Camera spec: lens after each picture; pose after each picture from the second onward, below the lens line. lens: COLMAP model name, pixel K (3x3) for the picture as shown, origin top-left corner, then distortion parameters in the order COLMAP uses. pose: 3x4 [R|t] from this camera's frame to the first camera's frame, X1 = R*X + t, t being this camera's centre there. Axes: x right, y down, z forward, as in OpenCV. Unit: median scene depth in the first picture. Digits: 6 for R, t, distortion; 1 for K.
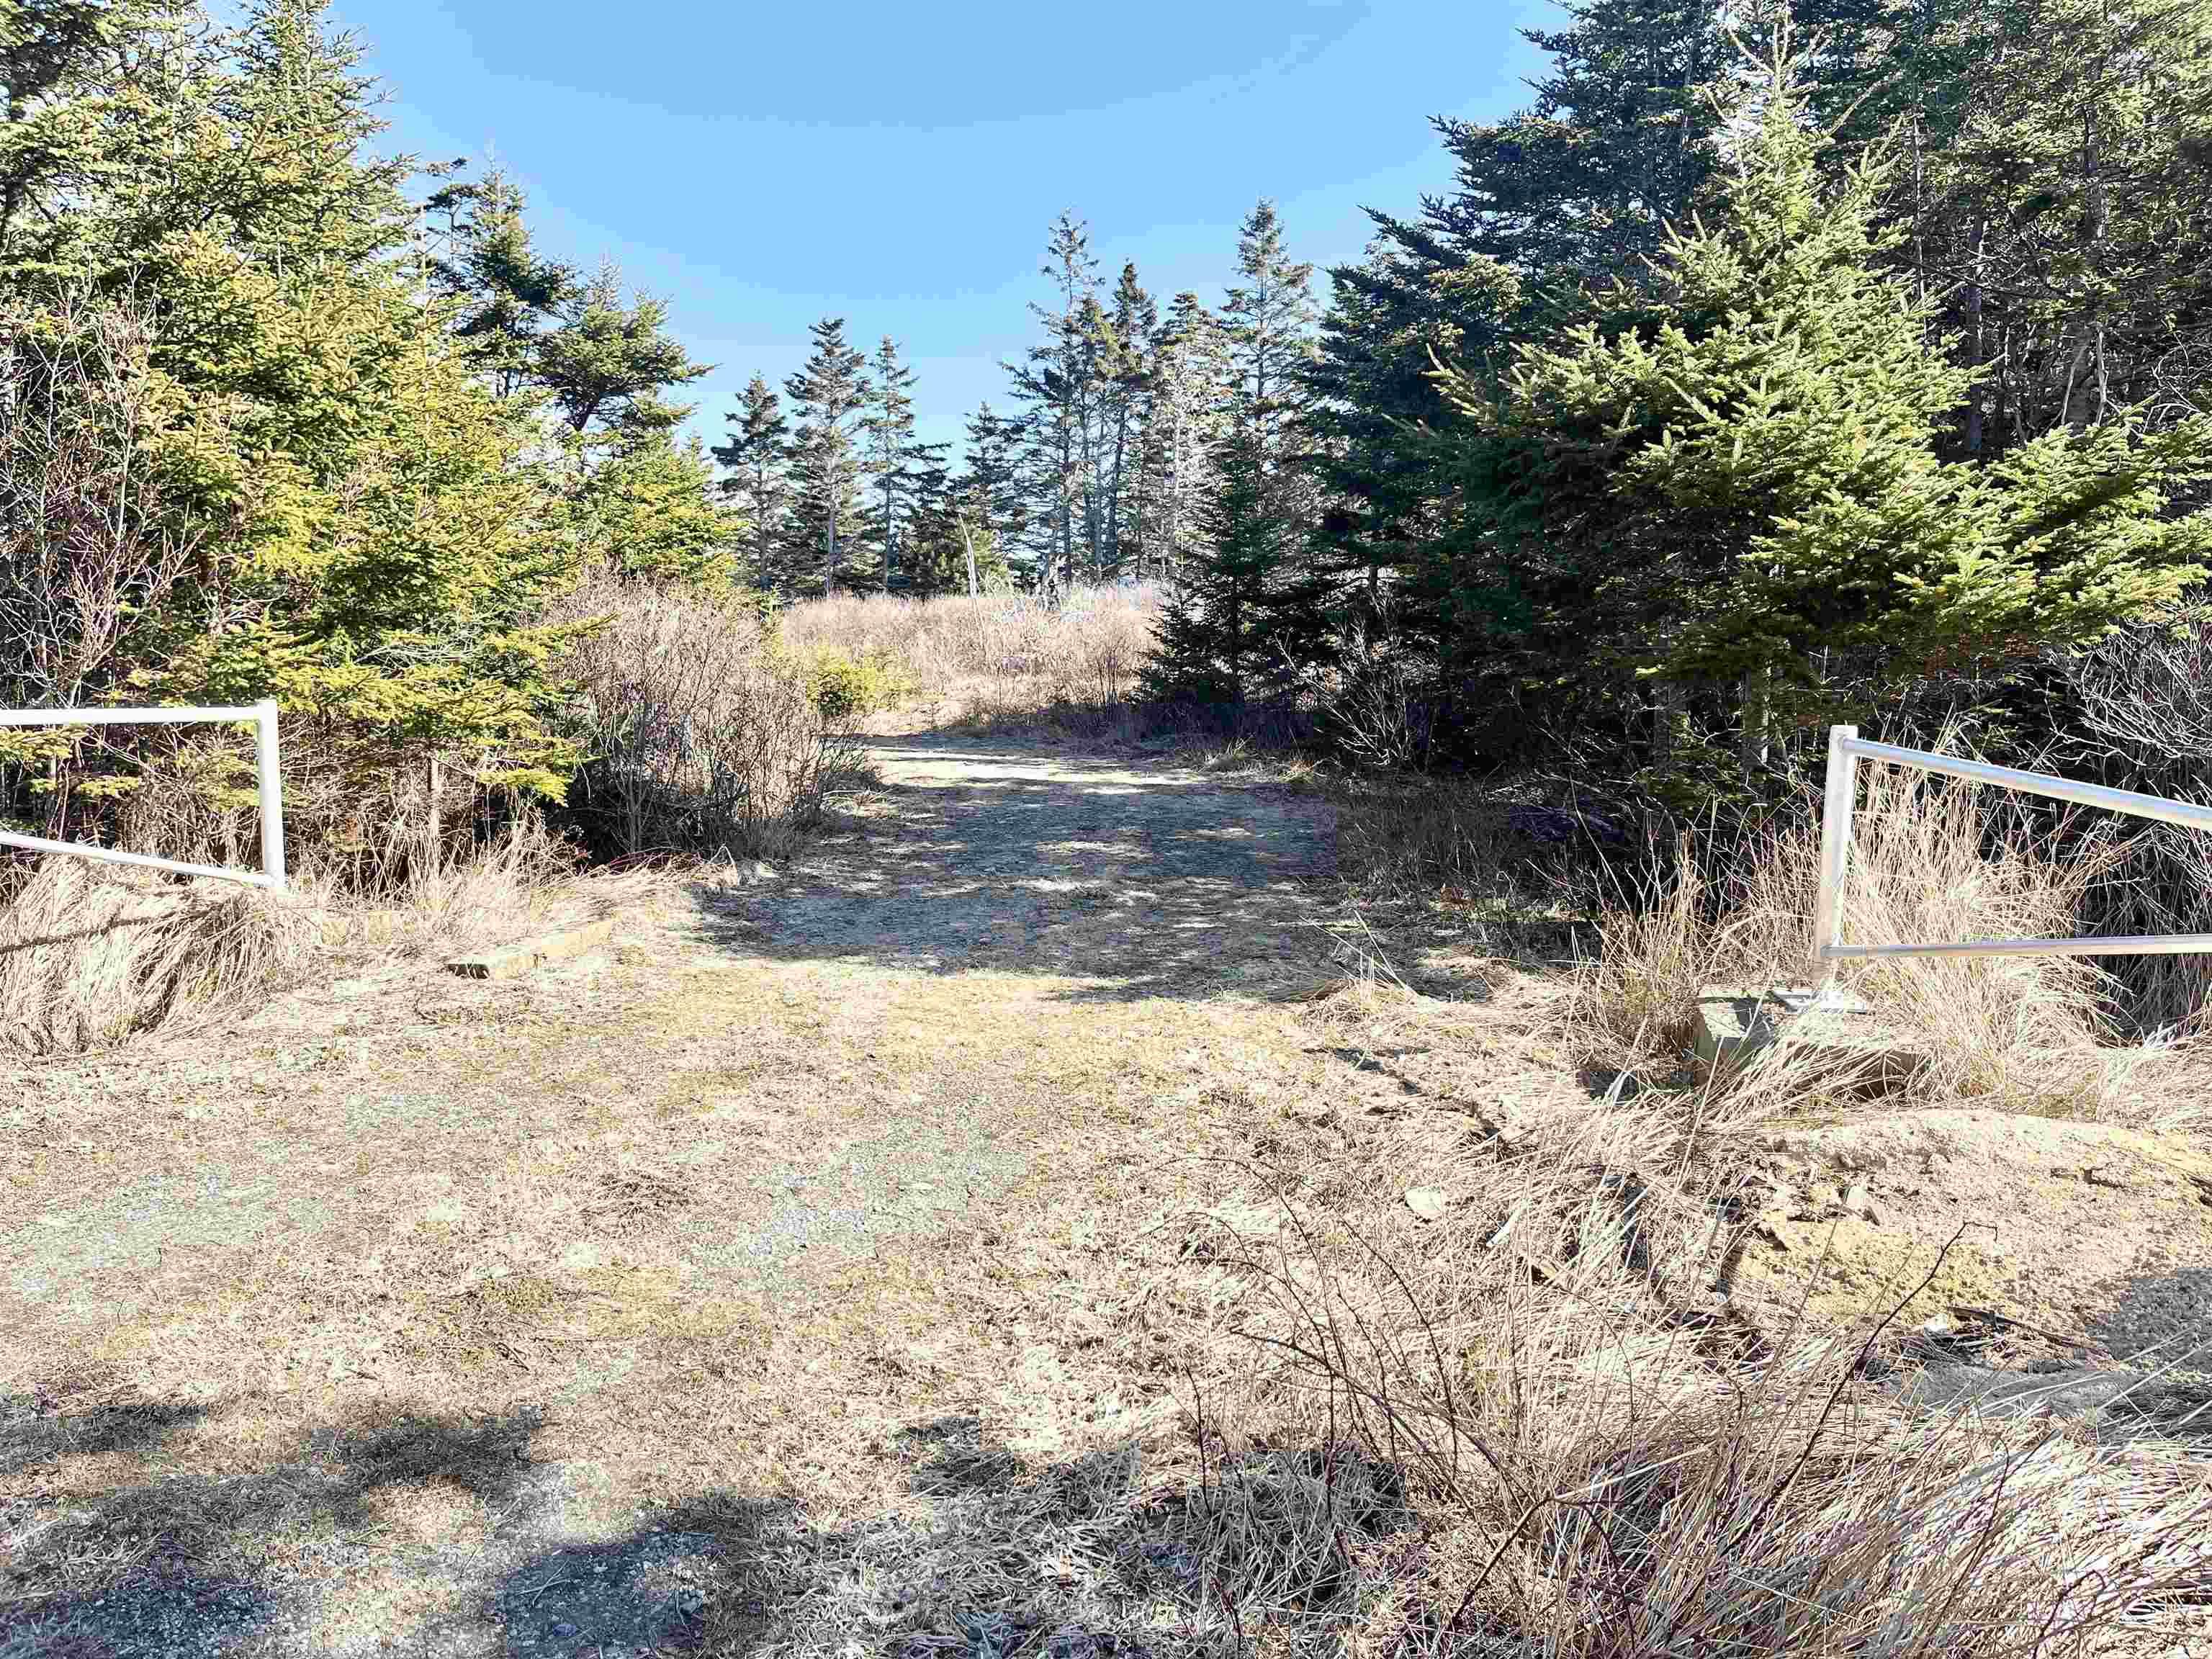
lens RADIAL K [[1657.8, 0, 1095.5], [0, 1657.8, 838.7], [0, 0, 1]] dist [0.009796, 0.000269]
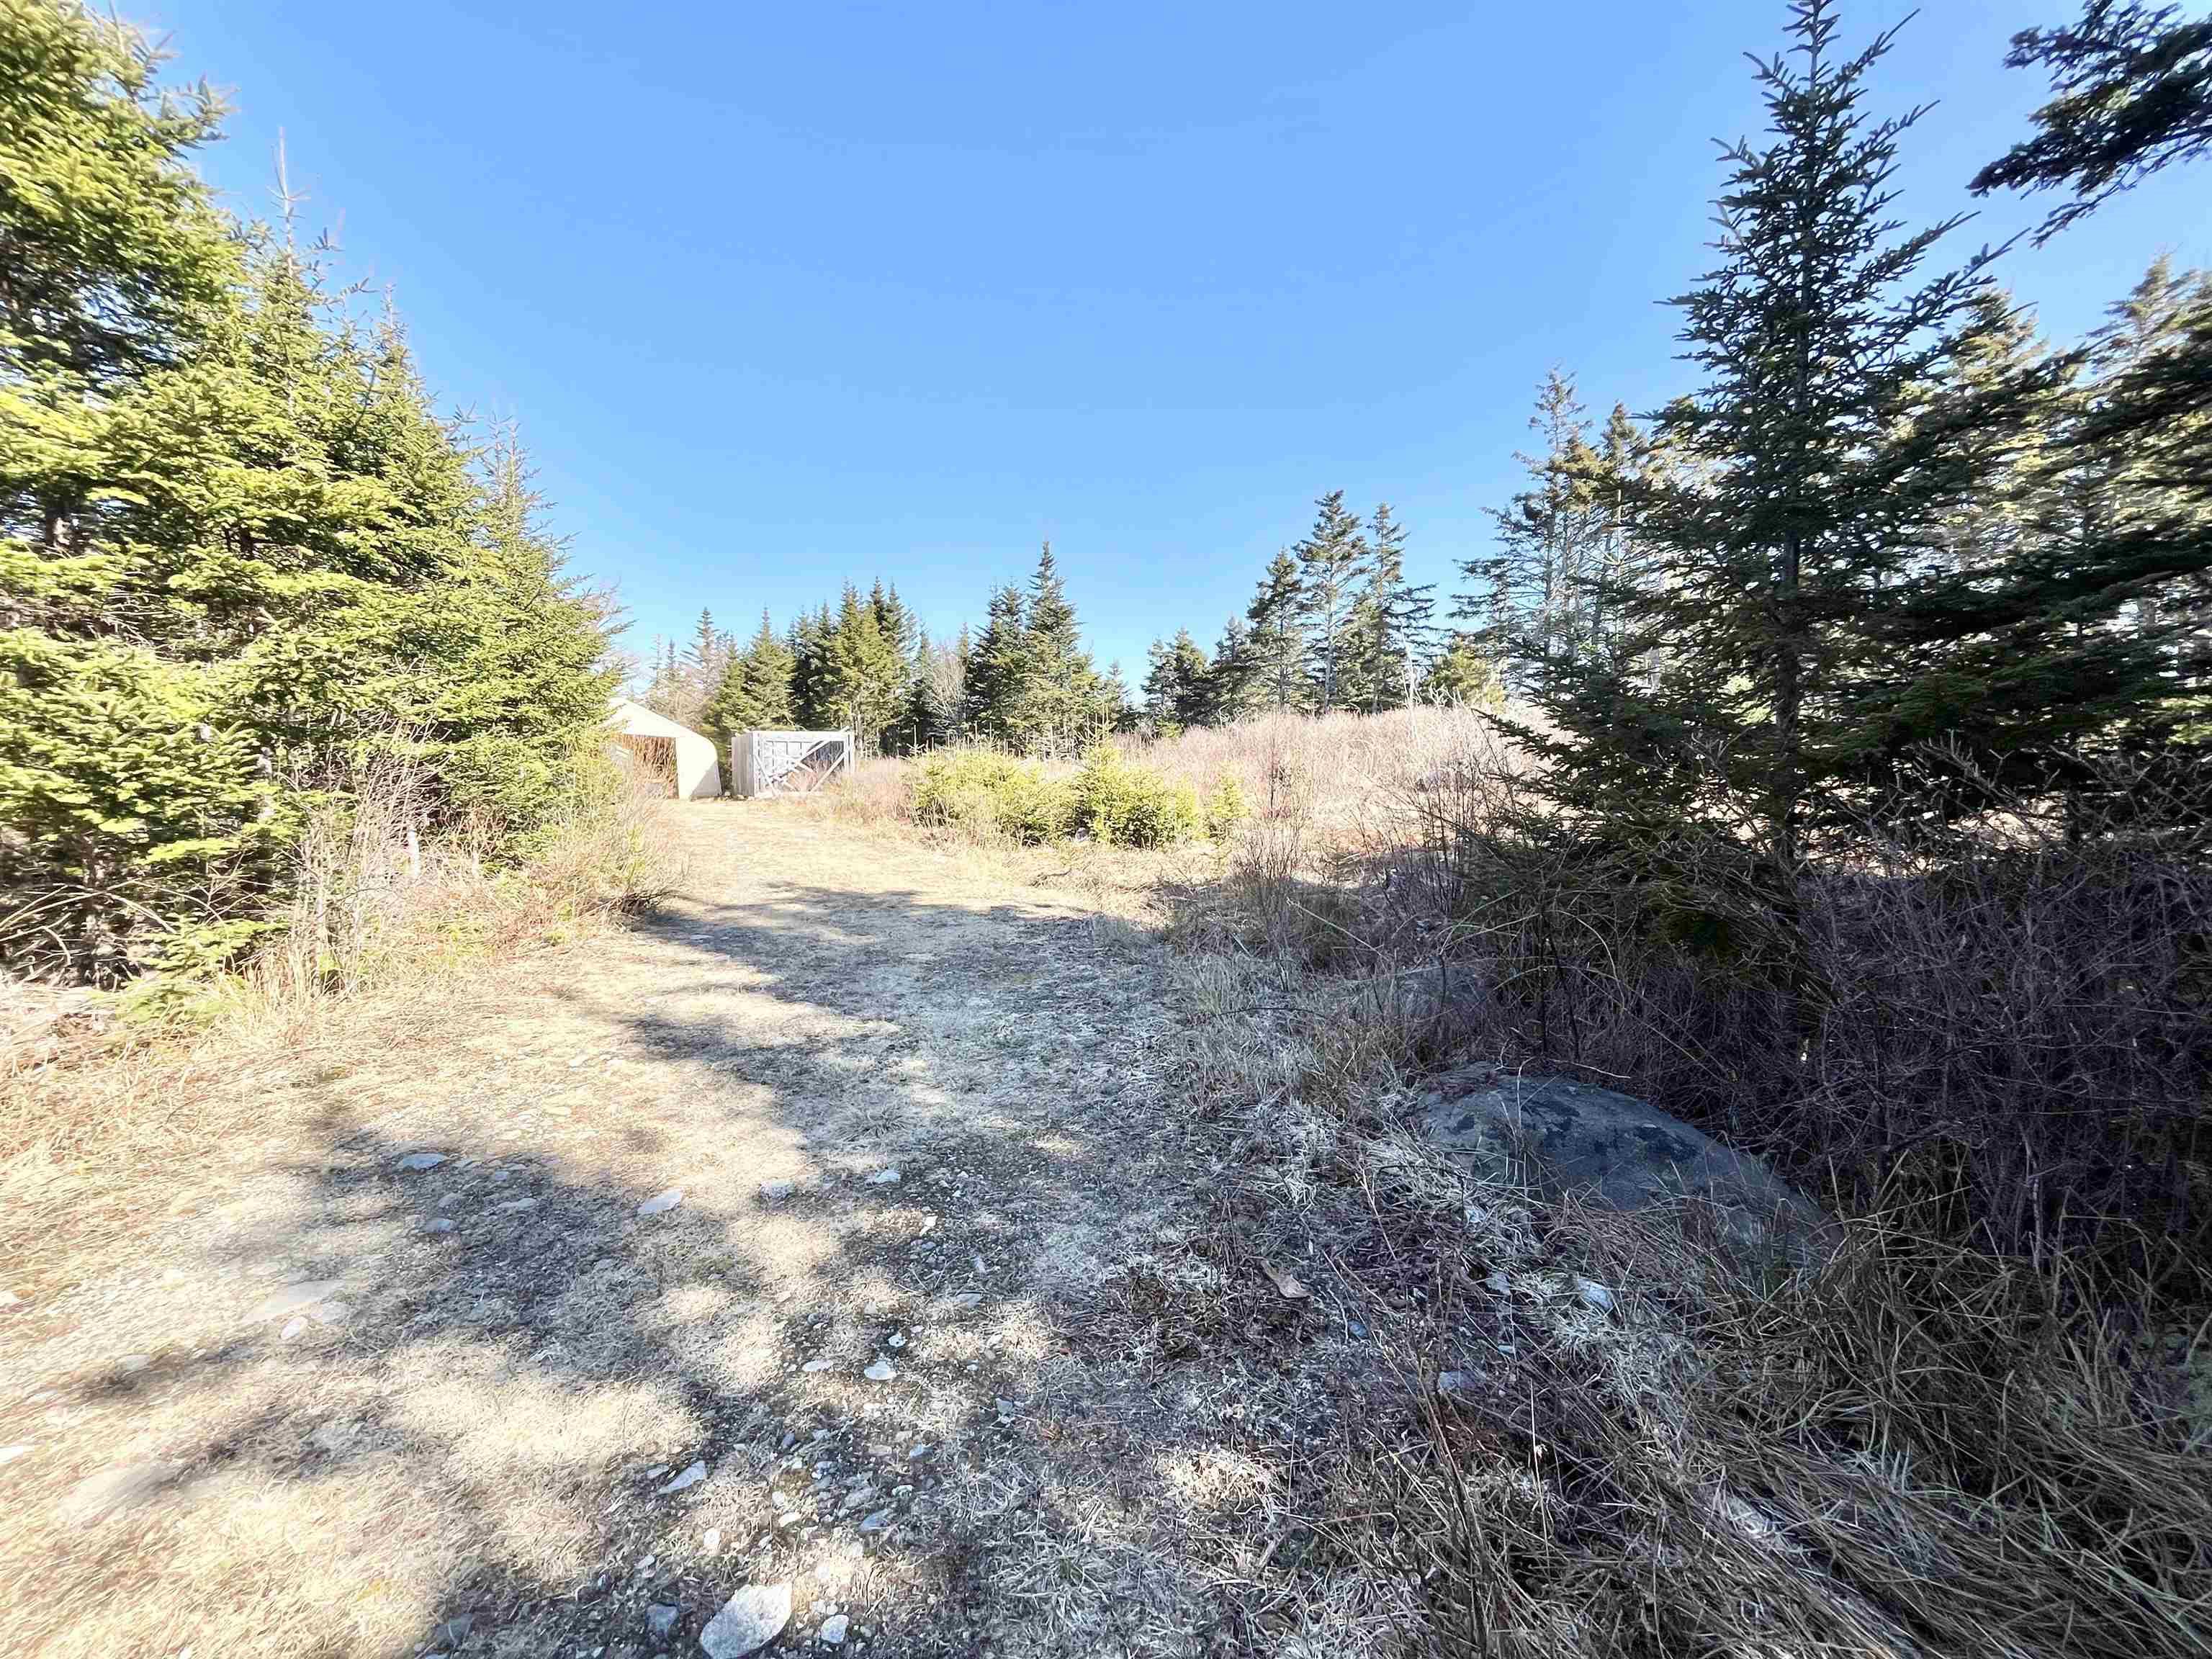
lens RADIAL K [[890.3, 0, 1096.9], [0, 890.3, 825.6], [0, 0, 1]] dist [-0.001239, 0.000583]
pose [[0.865346, 0.026768, -0.500459, 0.024456], [-0.046355, 0.998567, -0.026743, -0.041703], [0.499026, 0.046341, 0.865347, 0.350558]]
